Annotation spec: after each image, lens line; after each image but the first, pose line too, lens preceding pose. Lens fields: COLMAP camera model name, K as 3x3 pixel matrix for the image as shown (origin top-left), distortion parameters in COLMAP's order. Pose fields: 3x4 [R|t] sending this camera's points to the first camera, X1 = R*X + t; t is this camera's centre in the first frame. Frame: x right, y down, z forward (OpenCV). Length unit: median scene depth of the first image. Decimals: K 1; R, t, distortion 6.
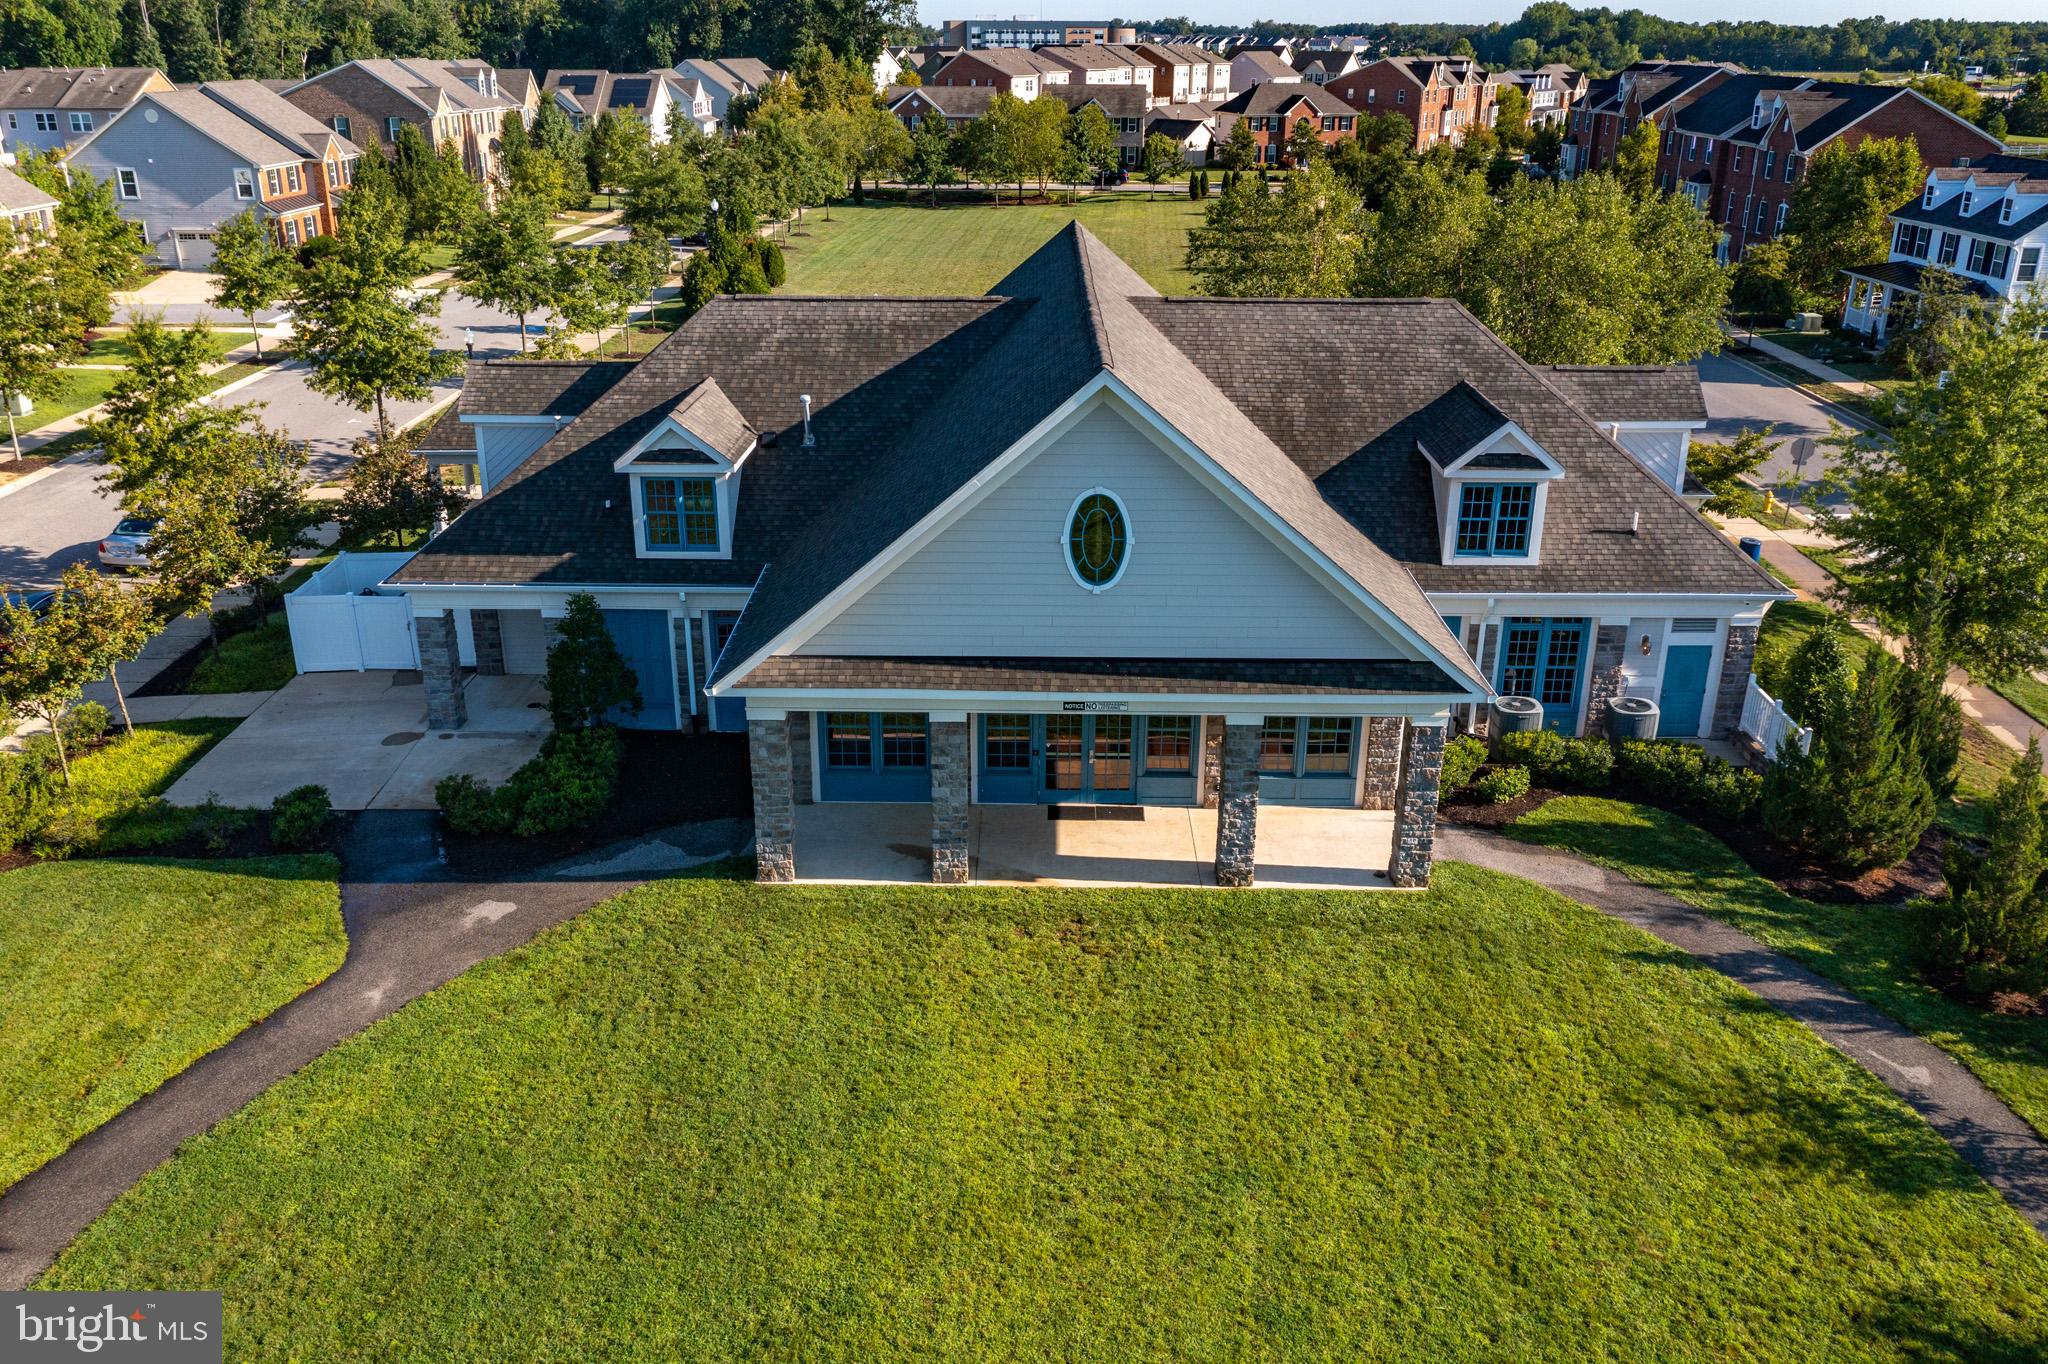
lens RADIAL K [[1631.3, 0, 1024.0], [0, 1631.3, 682.0], [0, 0, 1]] dist [-0.003271, -0.007067]
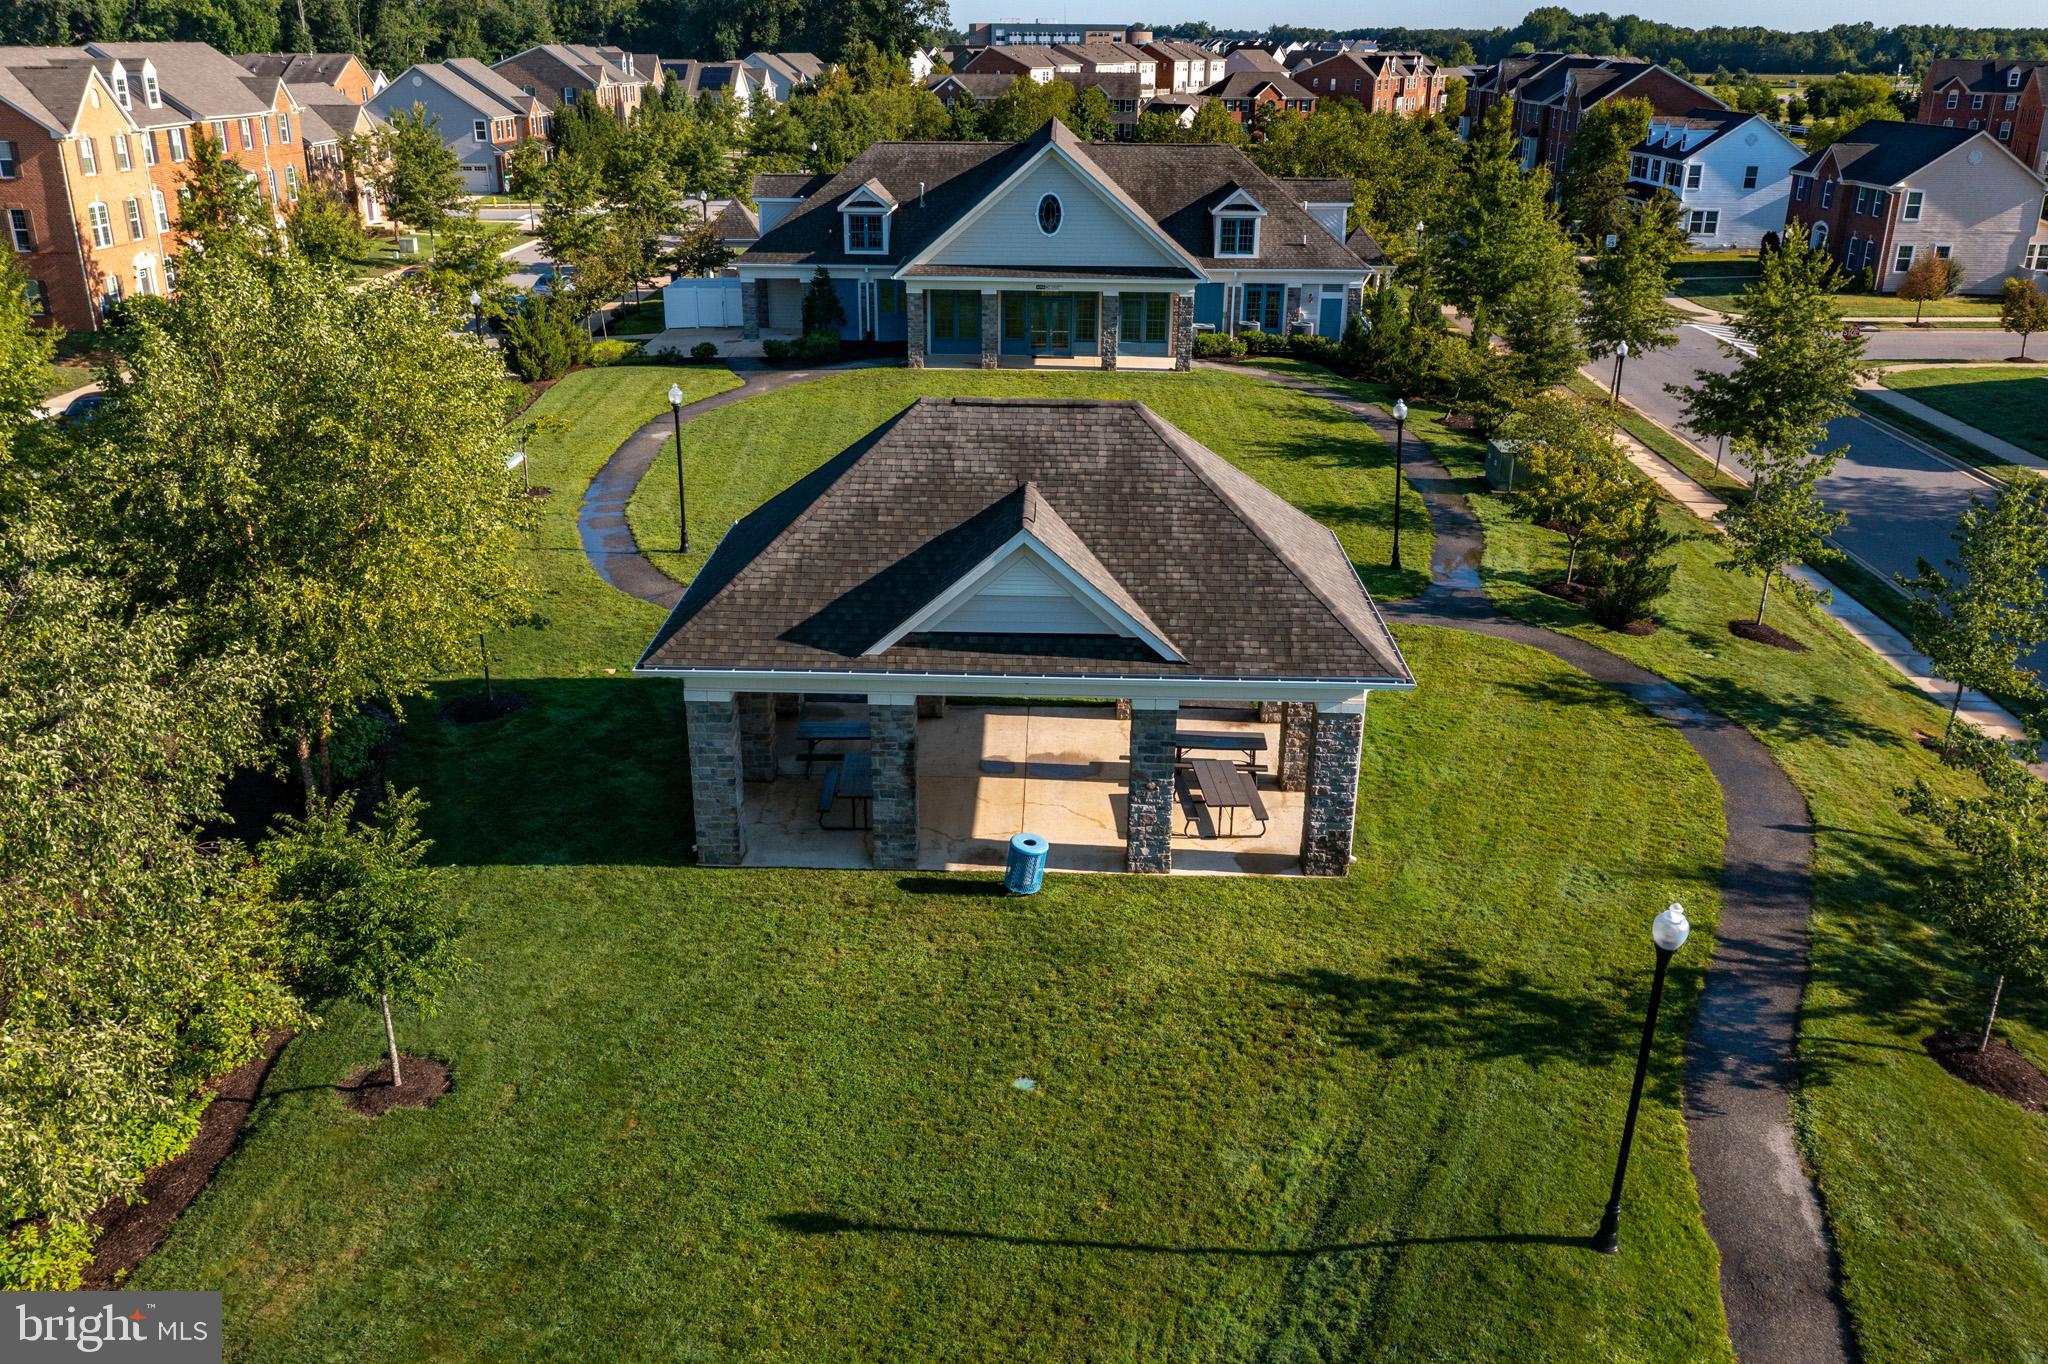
lens RADIAL K [[1631.3, 0, 1024.0], [0, 1631.3, 682.0], [0, 0, 1]] dist [-0.003271, -0.007067]
pose [[0.999902, 0.007753, -0.011623, 0.005710], [-0.007781, 0.999967, -0.002389, 0.090320], [0.011604, 0.002479, 0.999930, -0.212535]]
